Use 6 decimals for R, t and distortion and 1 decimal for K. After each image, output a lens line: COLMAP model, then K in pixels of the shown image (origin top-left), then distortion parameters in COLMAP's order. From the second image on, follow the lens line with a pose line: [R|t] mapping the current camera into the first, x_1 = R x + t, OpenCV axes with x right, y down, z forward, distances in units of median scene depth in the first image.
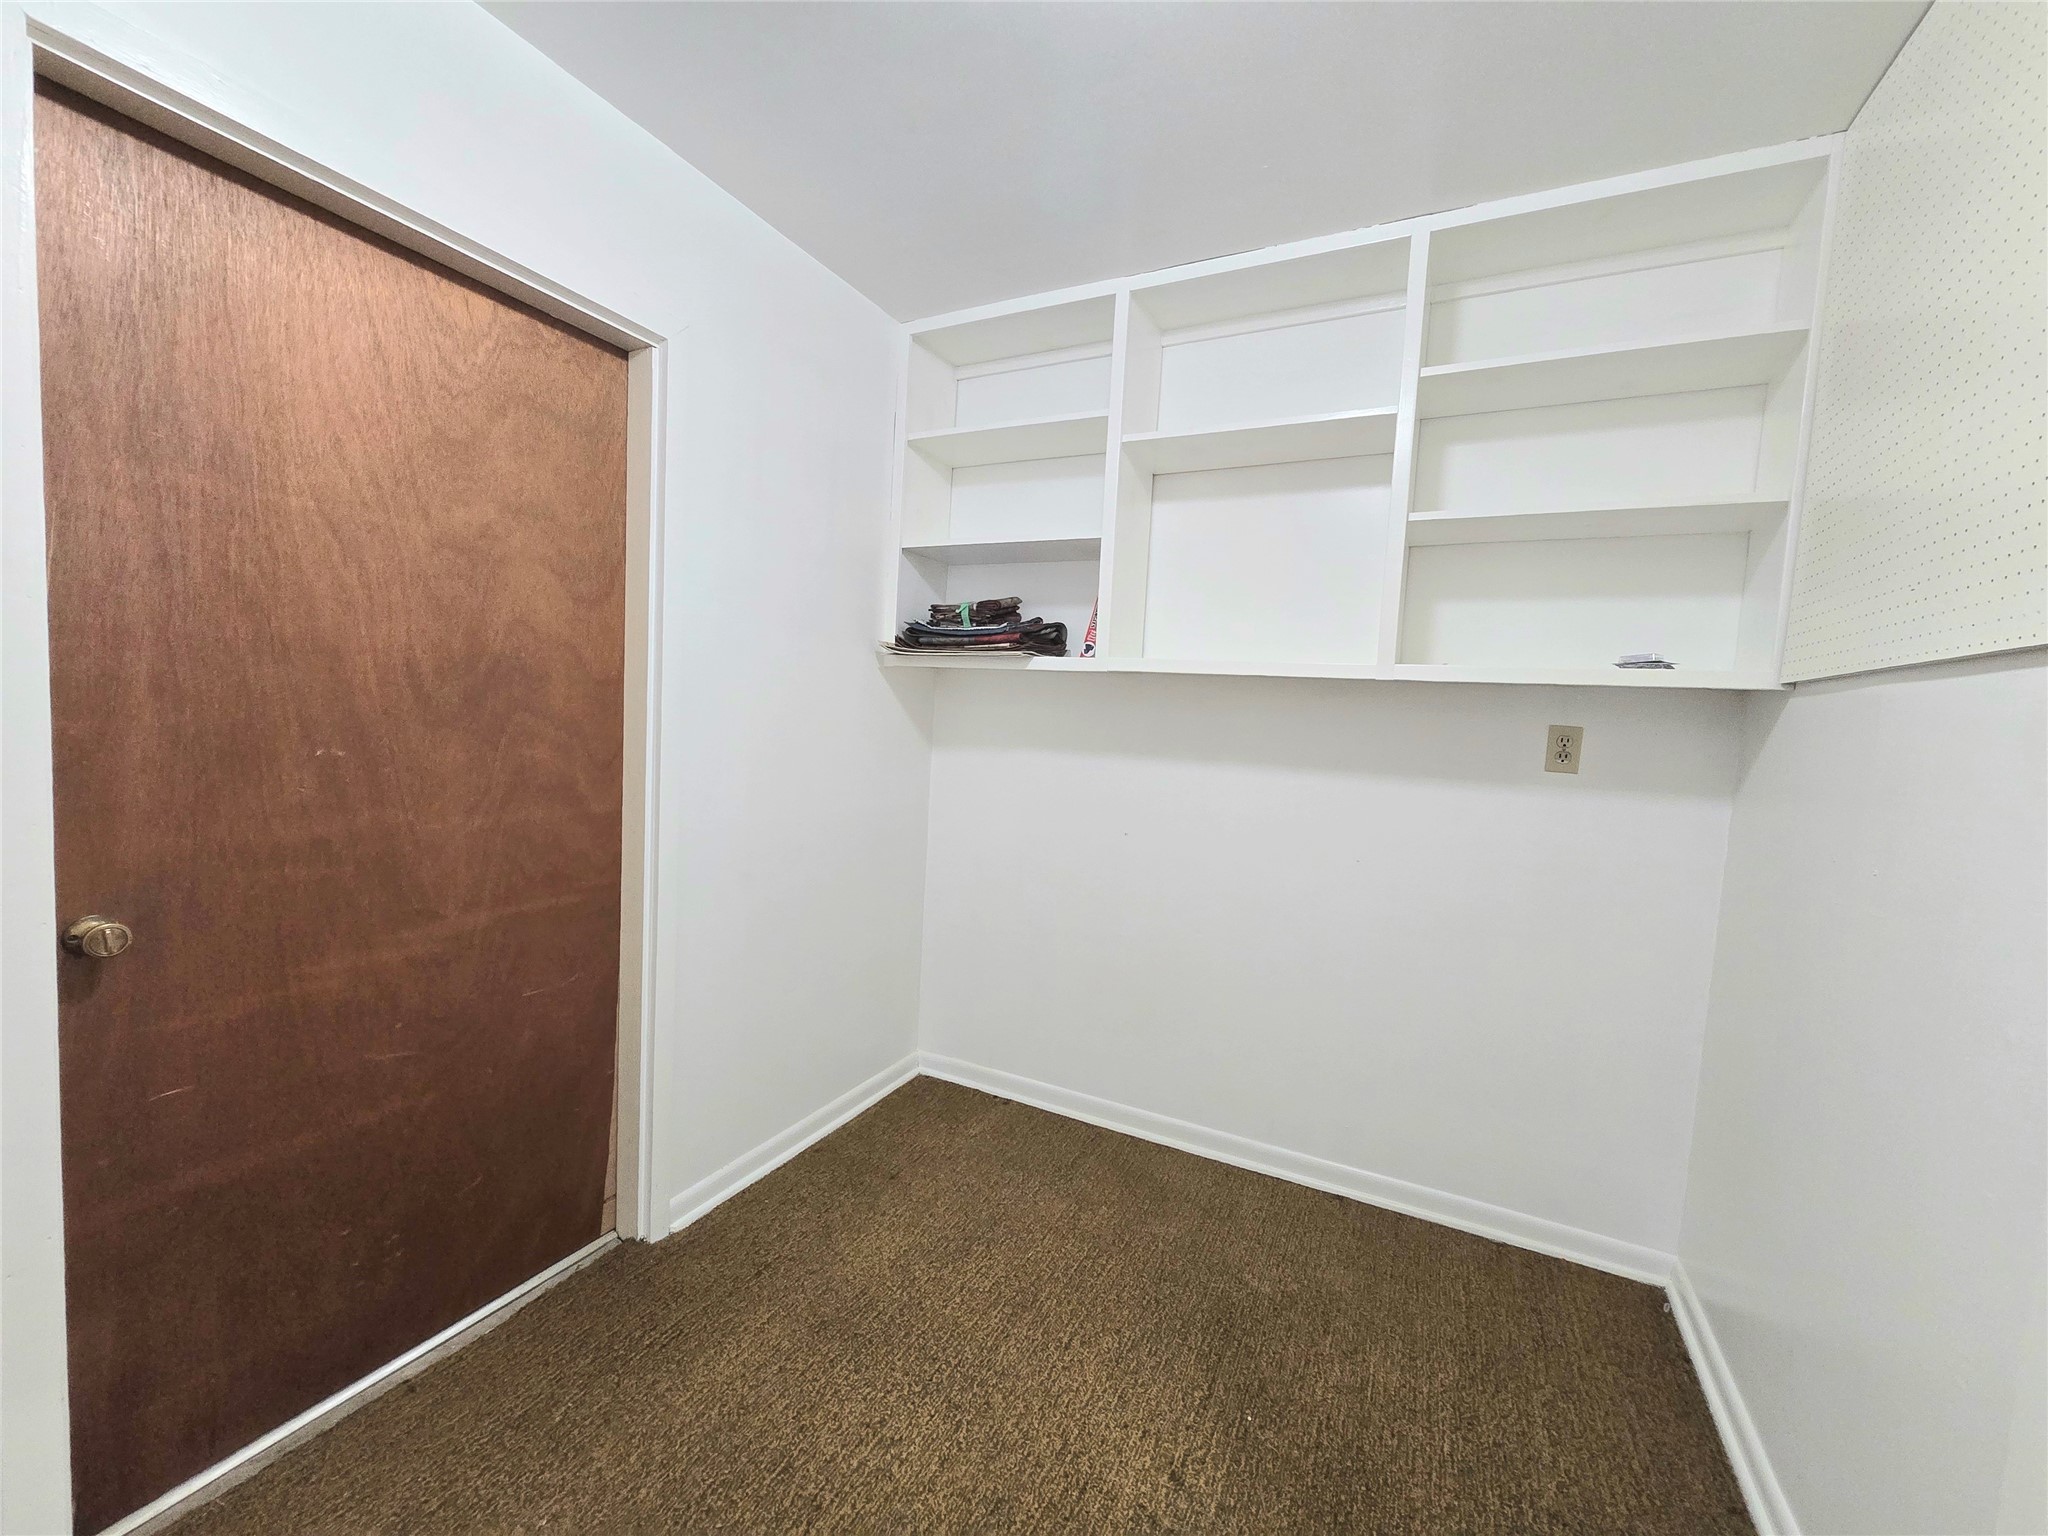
lens RADIAL K [[831.2, 0, 1036.0], [0, 831.2, 775.3], [0, 0, 1]] dist [-0.008941, 0.000201]
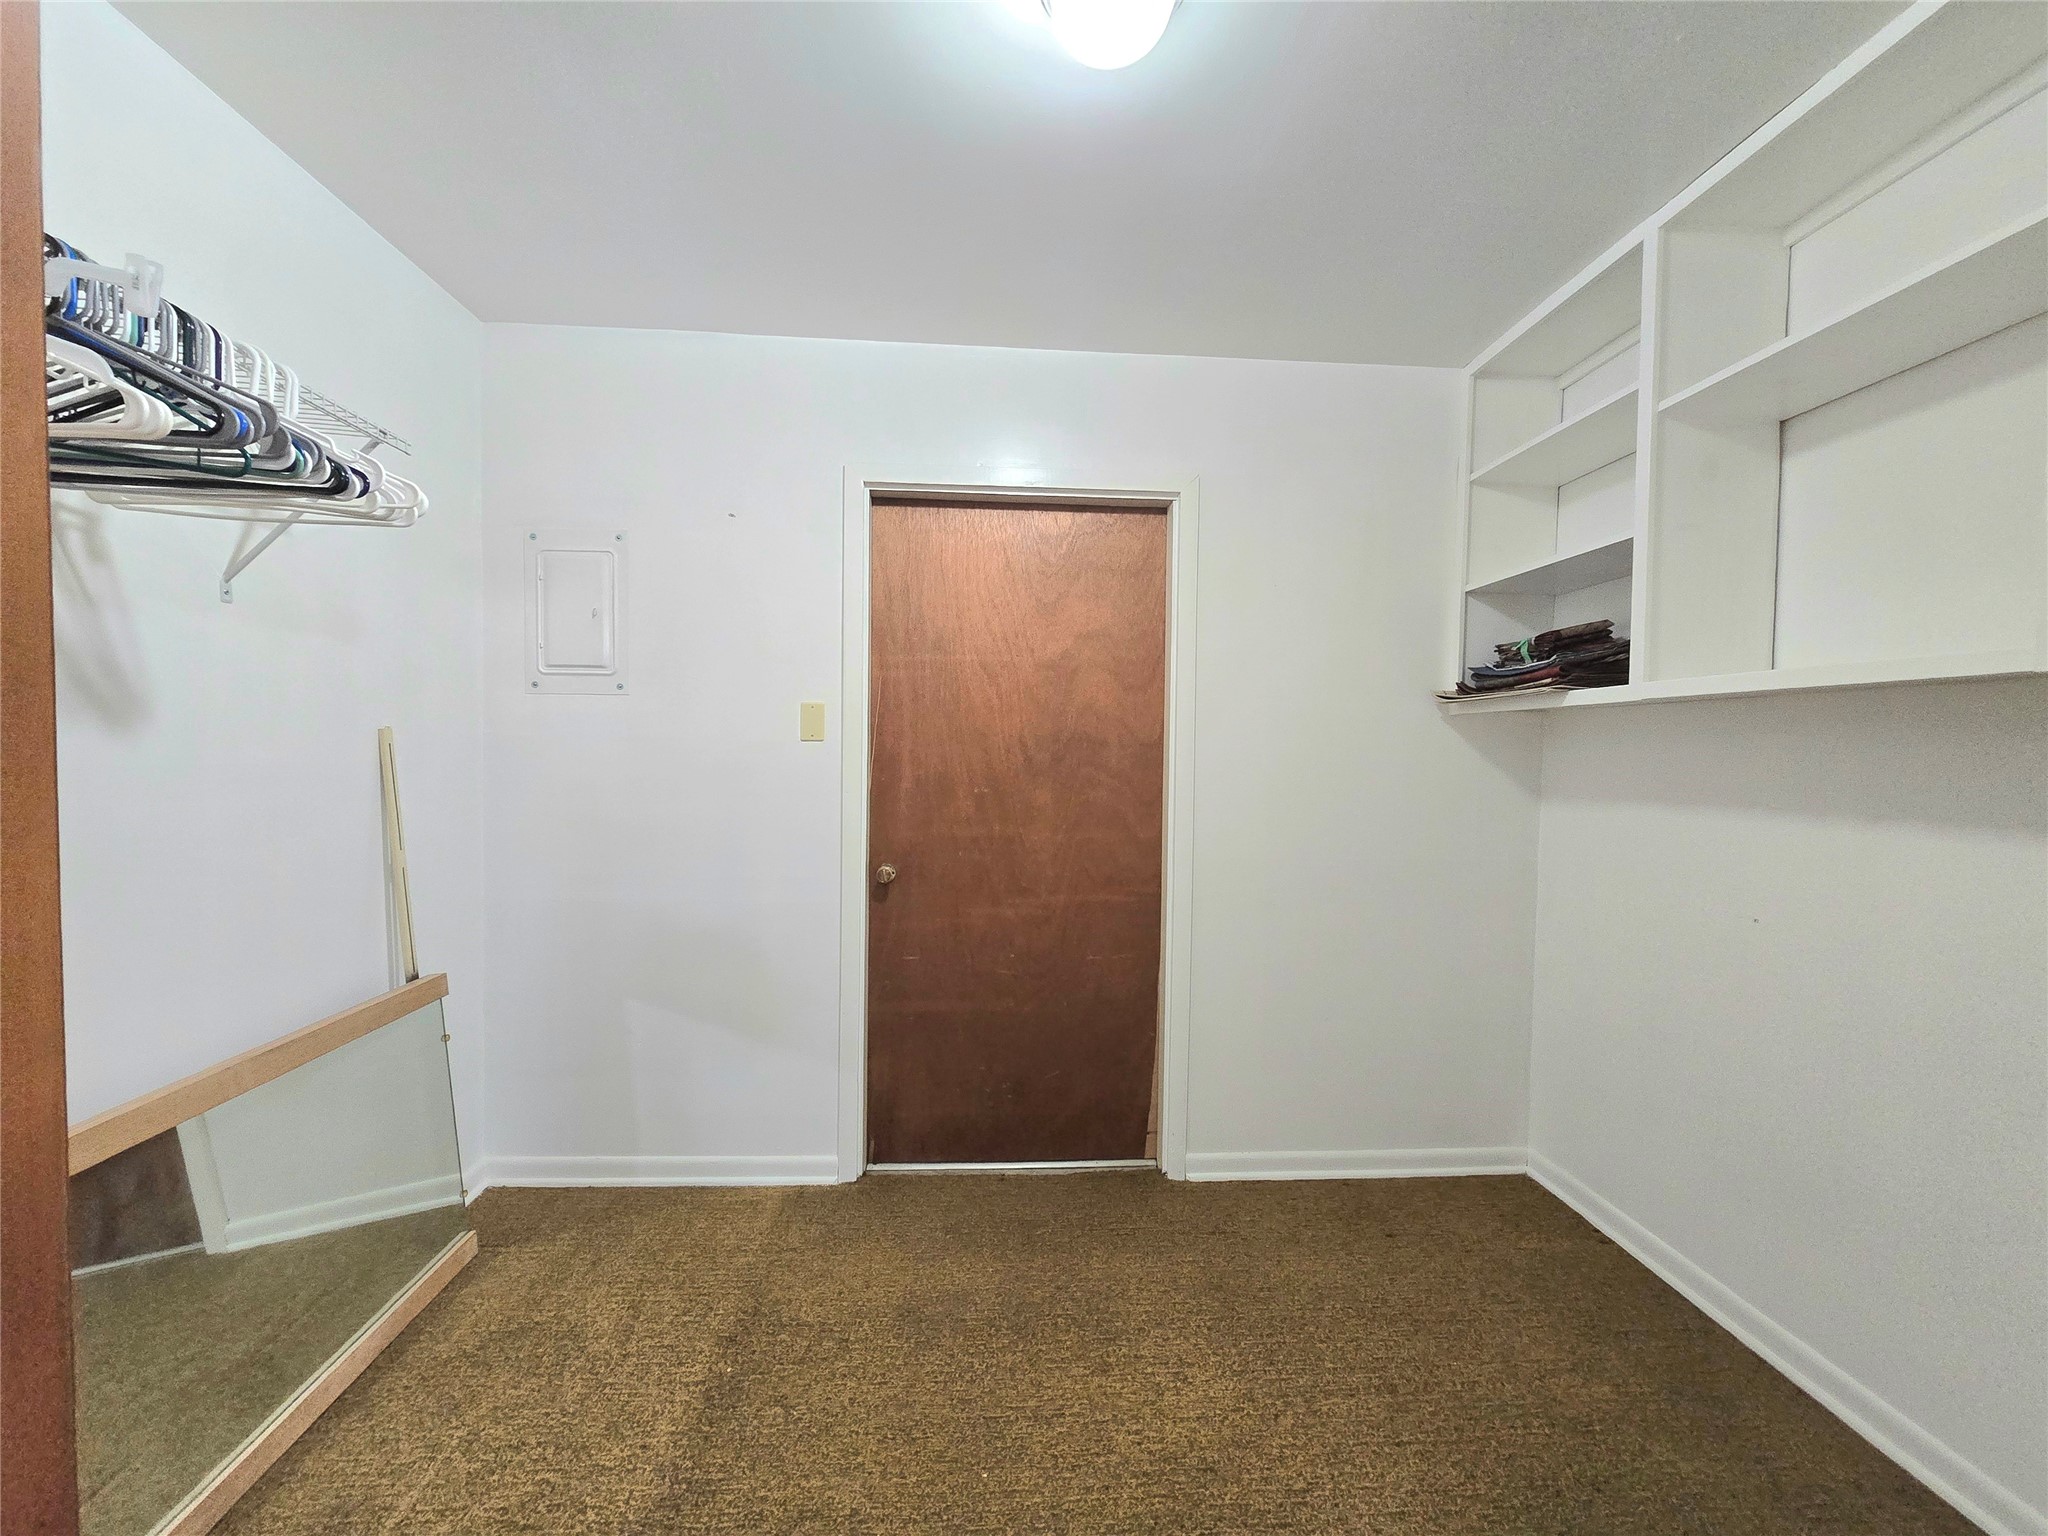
lens RADIAL K [[839.4, 0, 1027.6], [0, 839.4, 774.7], [0, 0, 1]] dist [0.000109, -0.000749]
pose [[0.504710, -0.020417, -0.863047, 0.581906], [-0.050898, 0.997278, -0.053357, 0.022477], [0.861787, 0.070857, 0.502297, 0.117964]]
